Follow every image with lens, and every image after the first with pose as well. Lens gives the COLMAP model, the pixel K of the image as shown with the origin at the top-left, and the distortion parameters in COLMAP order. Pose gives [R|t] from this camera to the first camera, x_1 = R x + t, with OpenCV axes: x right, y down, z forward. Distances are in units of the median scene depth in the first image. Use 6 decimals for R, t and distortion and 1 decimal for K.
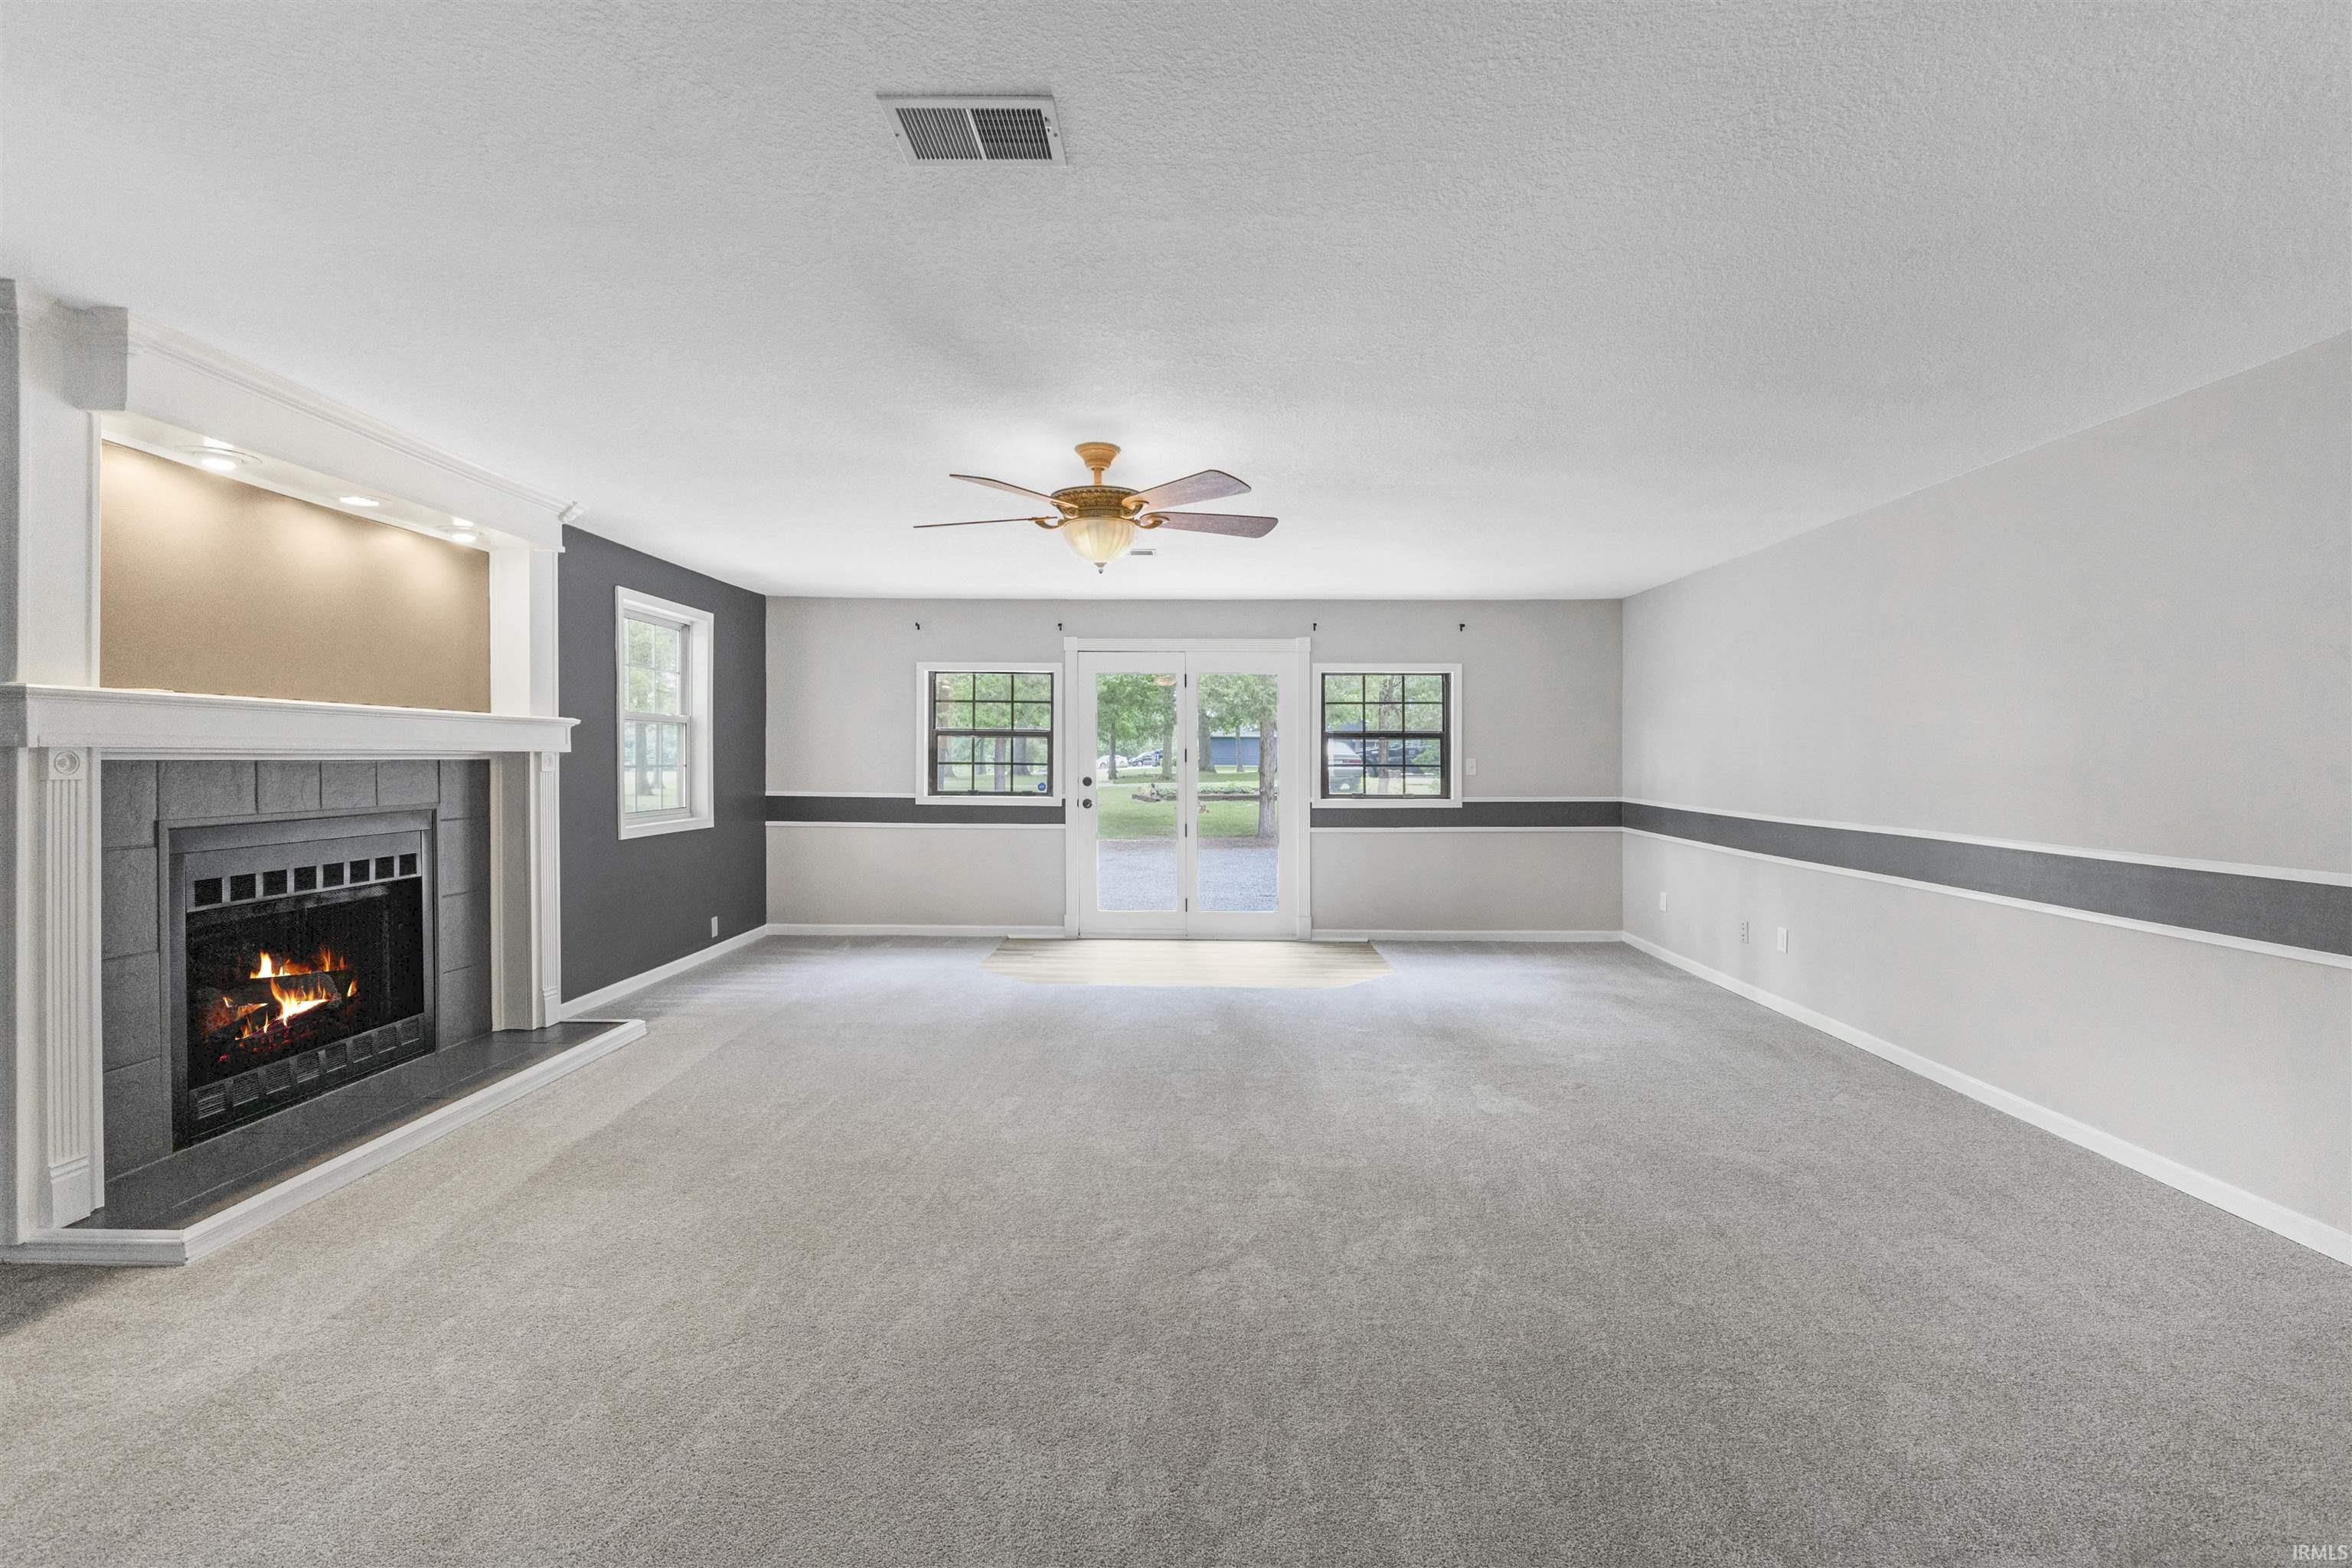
lens RADIAL K [[999.7, 0, 1166.7], [0, 999.7, 778.0], [0, 0, 1]] dist [-0.003094, -0.000227]
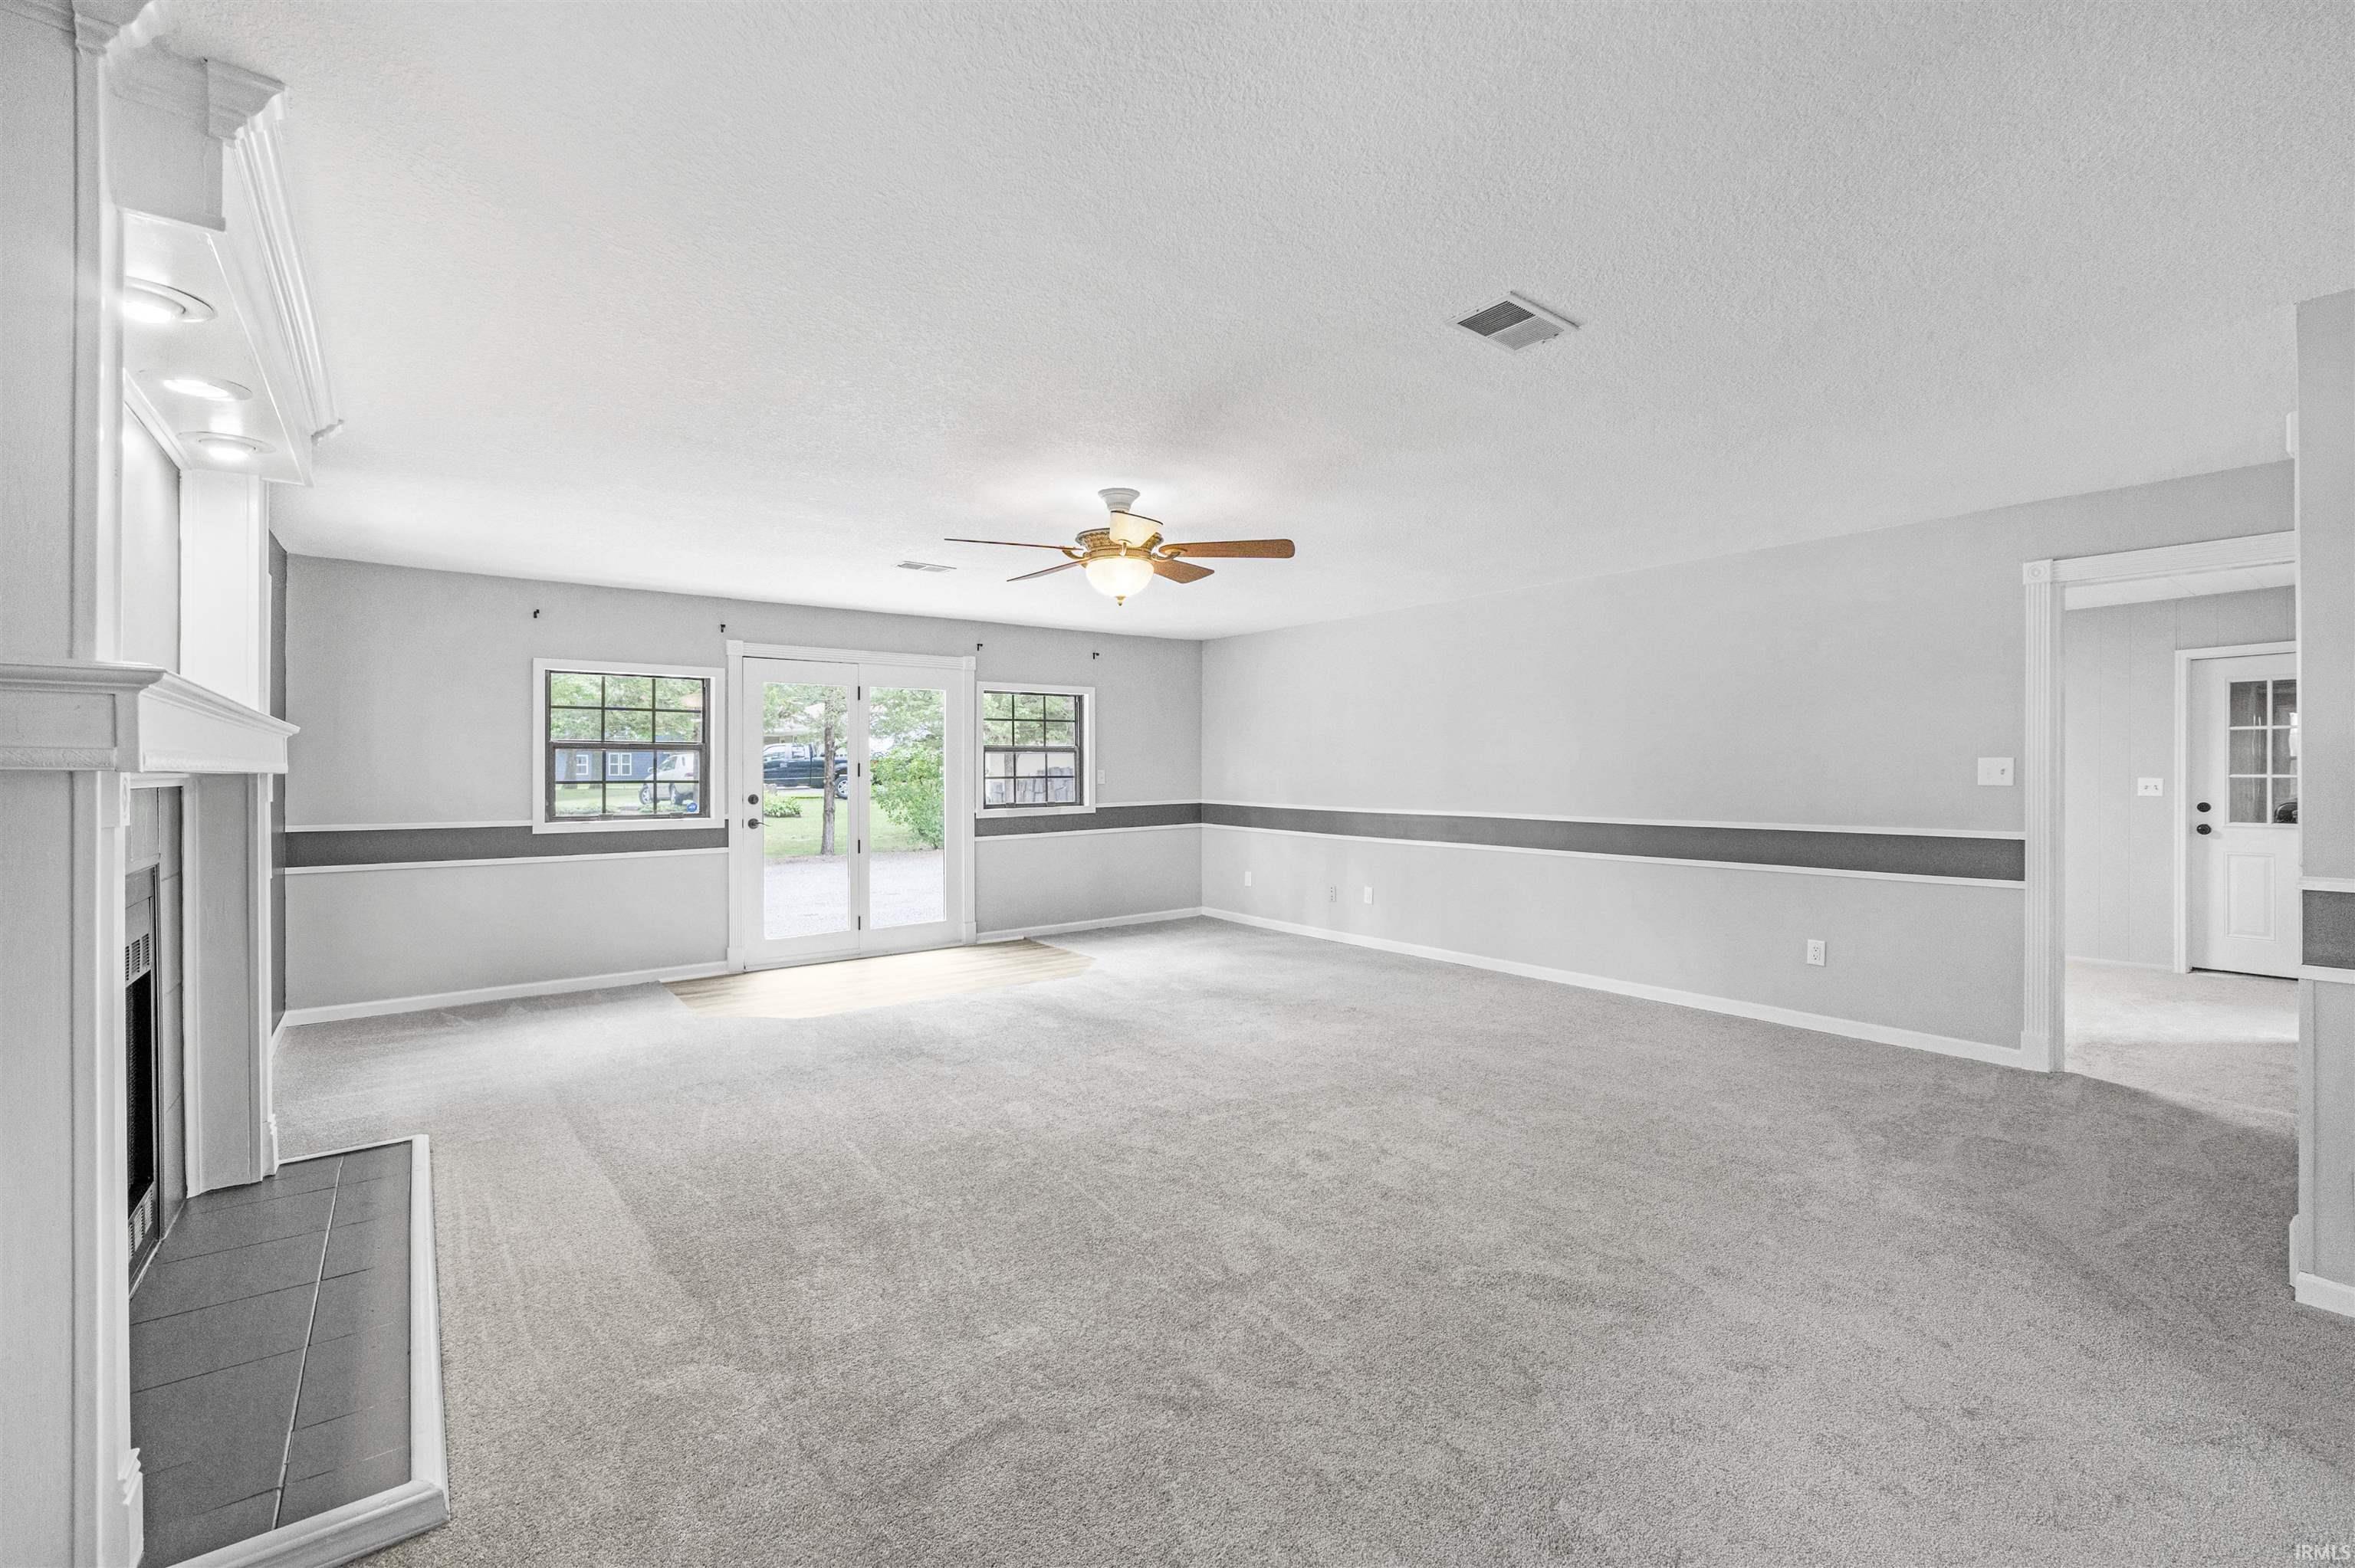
lens RADIAL K [[1000.9, 0, 1168.2], [0, 1000.9, 777.9], [0, 0, 1]] dist [-0.003094, -0.000227]
pose [[0.779791, -0.015583, 0.625846, -0.358589], [0.022483, 0.999742, -0.003121, -0.004673], [-0.625636, 0.016505, 0.779940, 0.048694]]
